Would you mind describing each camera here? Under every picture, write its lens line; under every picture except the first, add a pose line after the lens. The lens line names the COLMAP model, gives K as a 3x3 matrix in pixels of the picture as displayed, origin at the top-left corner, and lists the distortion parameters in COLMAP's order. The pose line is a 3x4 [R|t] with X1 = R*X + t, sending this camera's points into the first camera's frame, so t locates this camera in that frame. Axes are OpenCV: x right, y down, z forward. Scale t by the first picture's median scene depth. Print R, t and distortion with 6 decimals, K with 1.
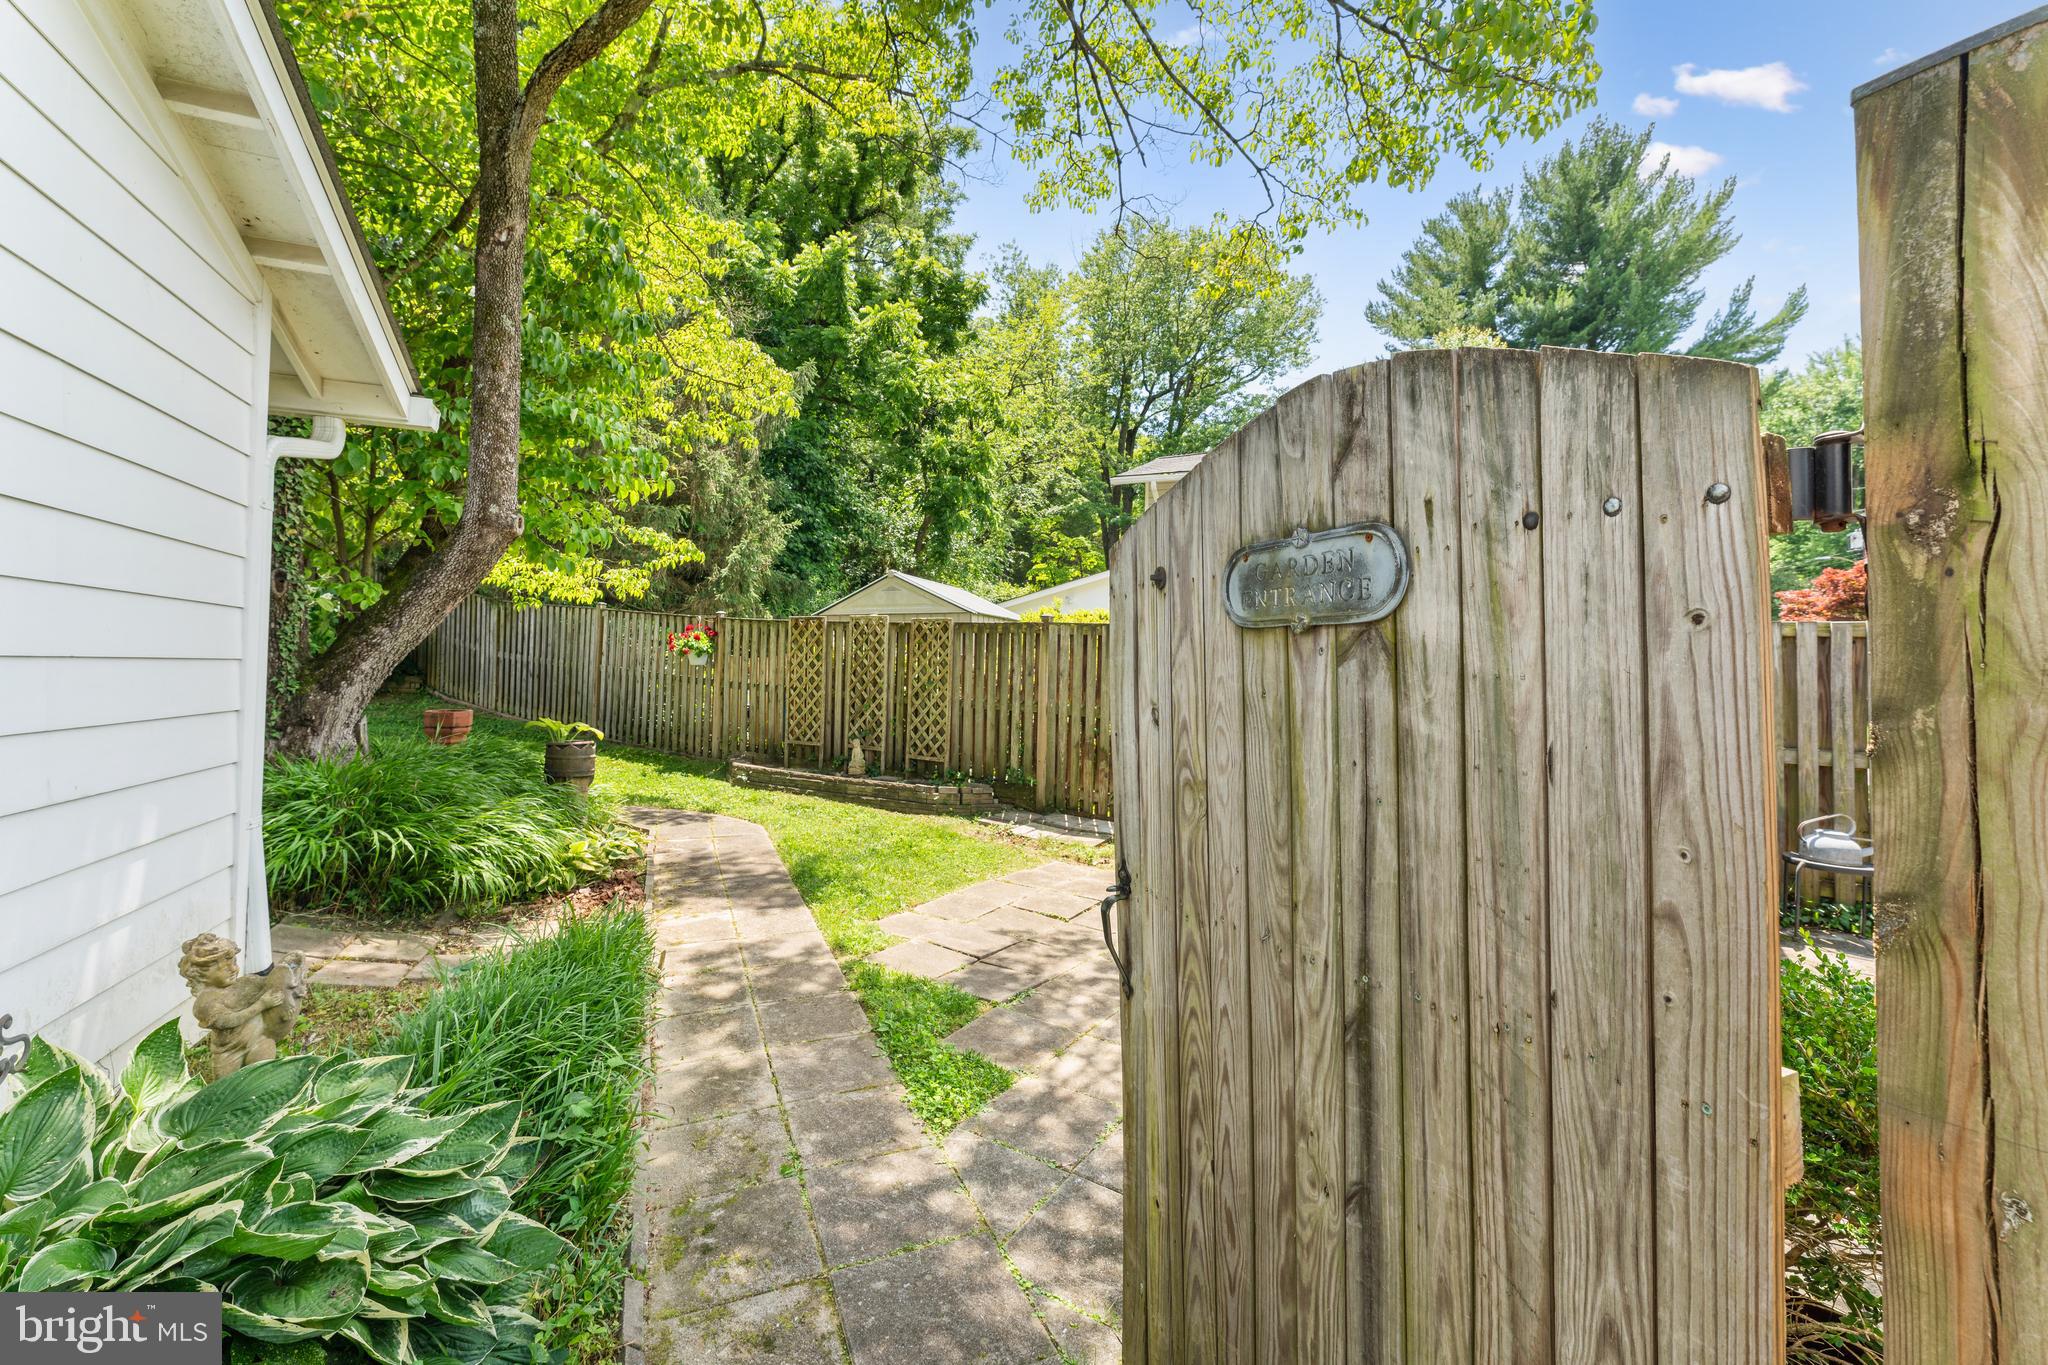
lens RADIAL K [[818.2, 0, 1019.4], [0, 818.2, 634.4], [0, 0, 1]] dist [0.000880, 0.000763]
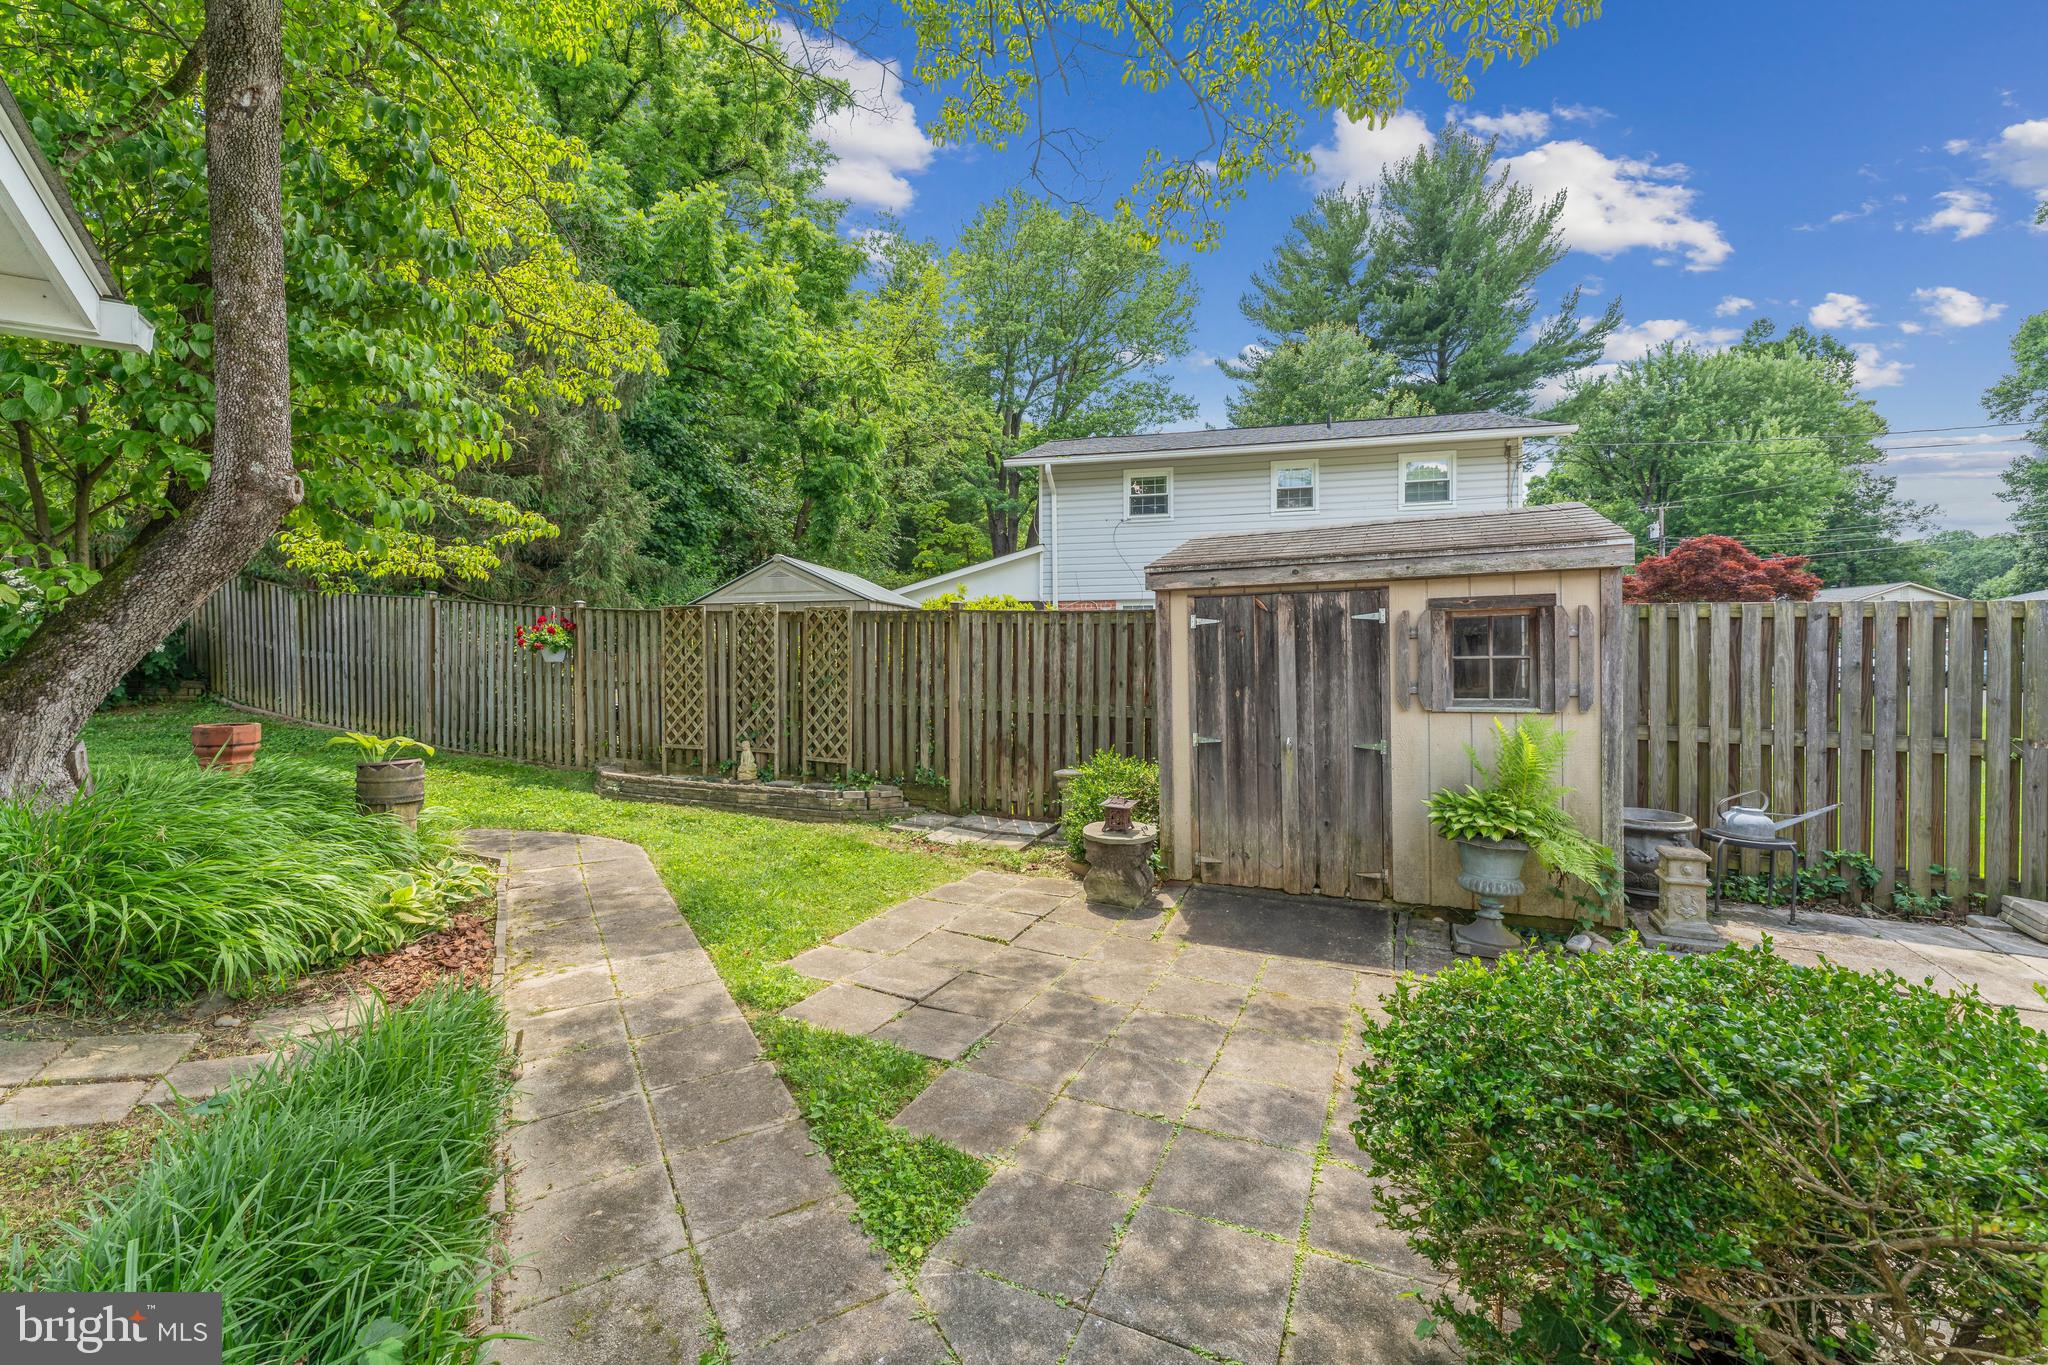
lens RADIAL K [[818.2, 0, 1024.3], [0, 818.2, 670.9], [0, 0, 1]] dist [0.000880, 0.000763]
pose [[0.989248, -0.019460, 0.144947, -0.035389], [0.010792, 0.998119, 0.060345, -0.001210], [-0.145849, -0.058132, 0.987597, 0.097305]]
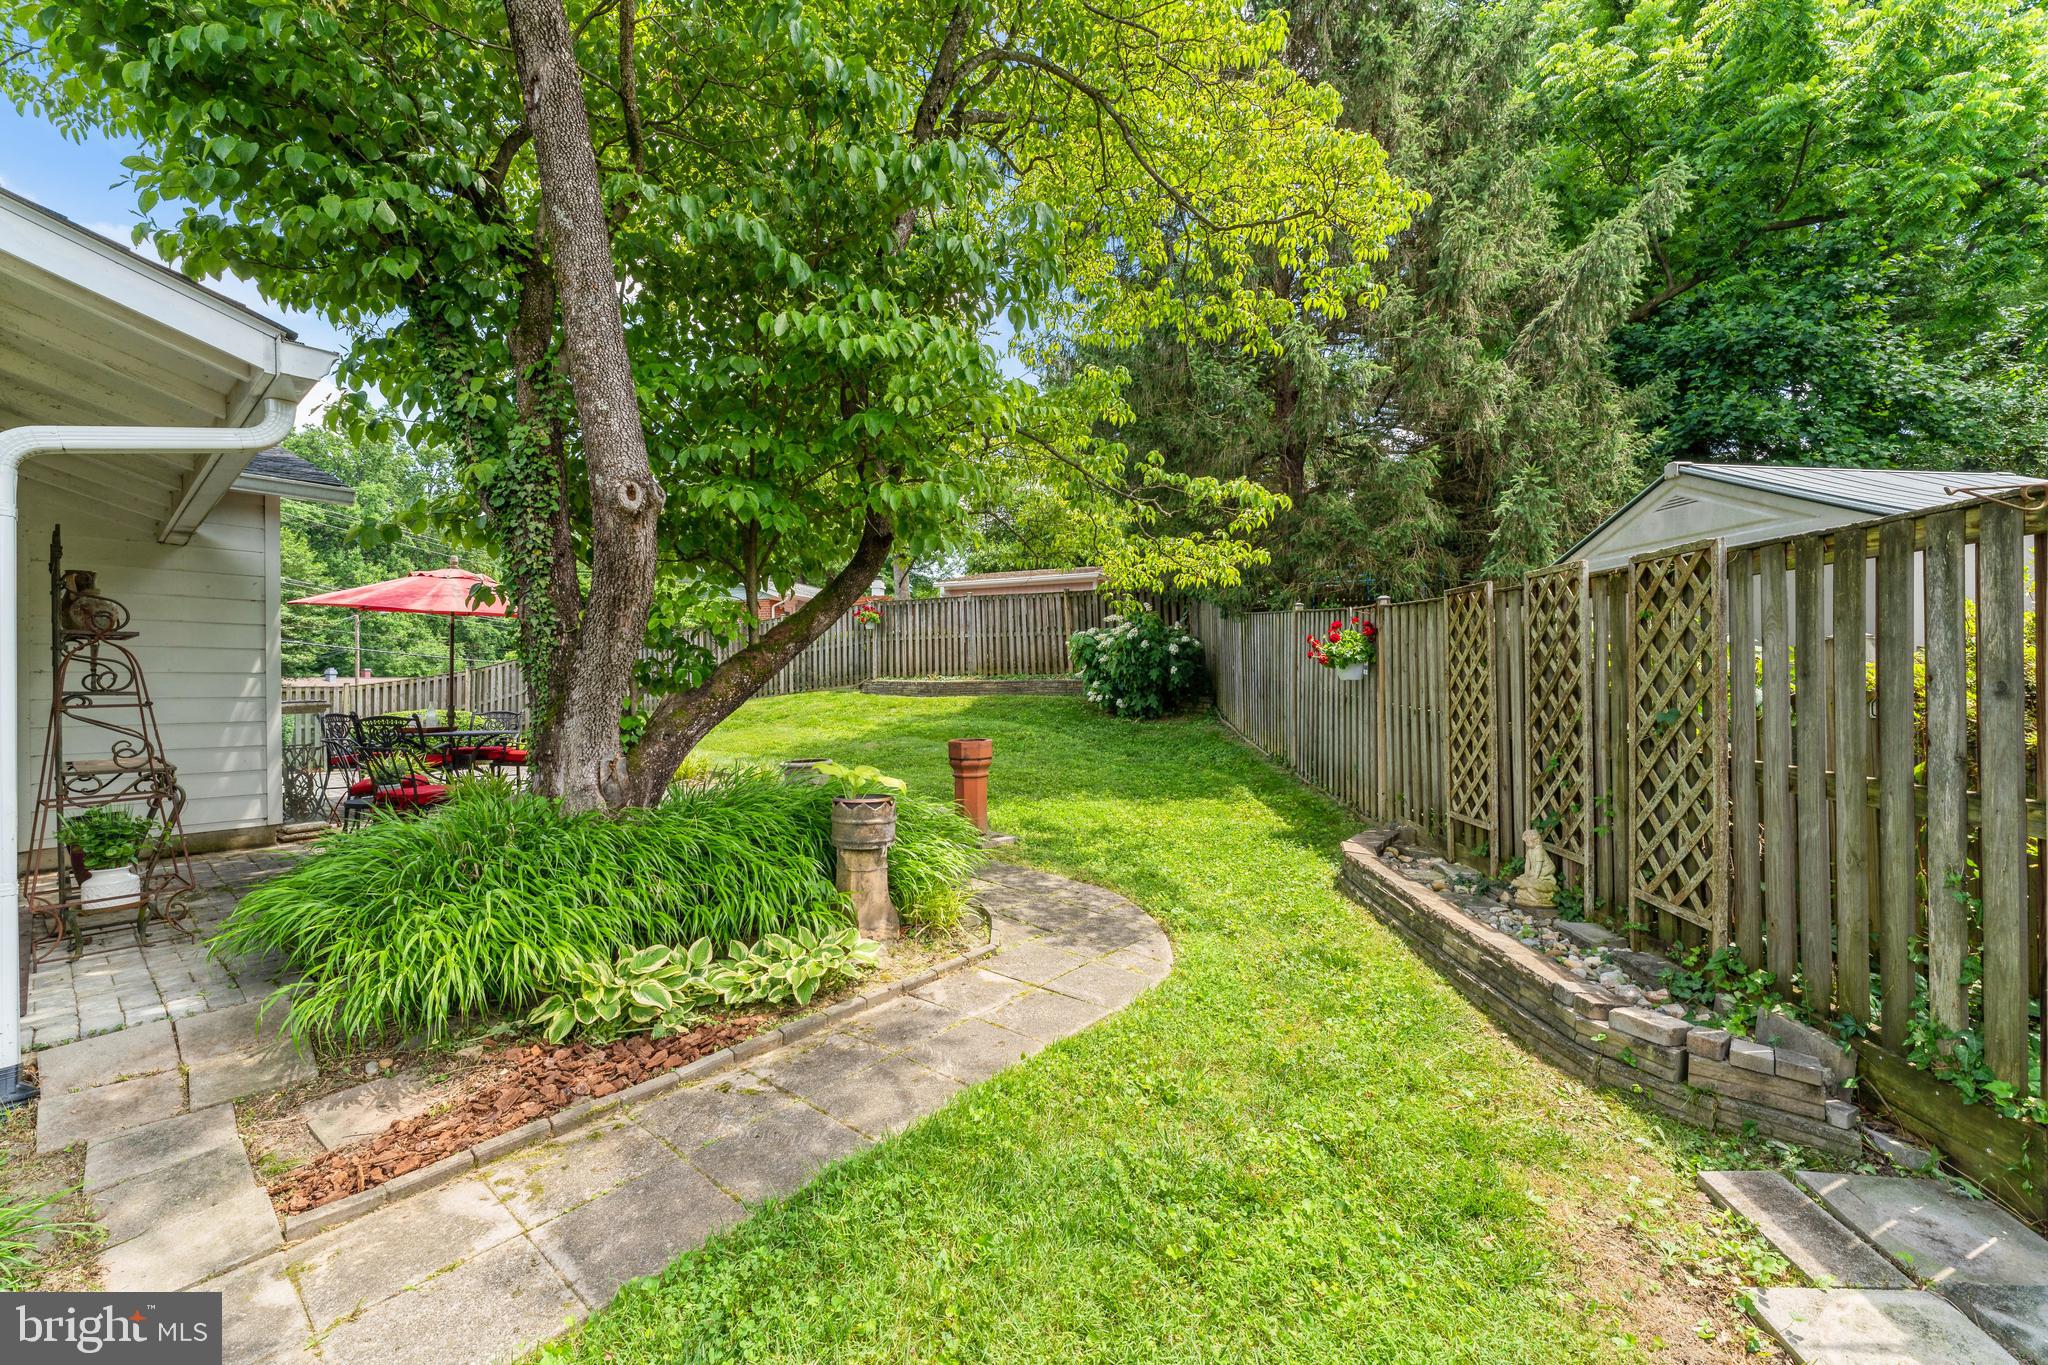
lens RADIAL K [[818.2, 0, 1013.7], [0, 818.2, 675.2], [0, 0, 1]] dist [0.000880, 0.000763]
pose [[0.438776, -0.029500, -0.898112, 0.148270], [0.057273, 0.998347, -0.004812, 0.036159], [0.896769, -0.049326, 0.439741, 0.796938]]
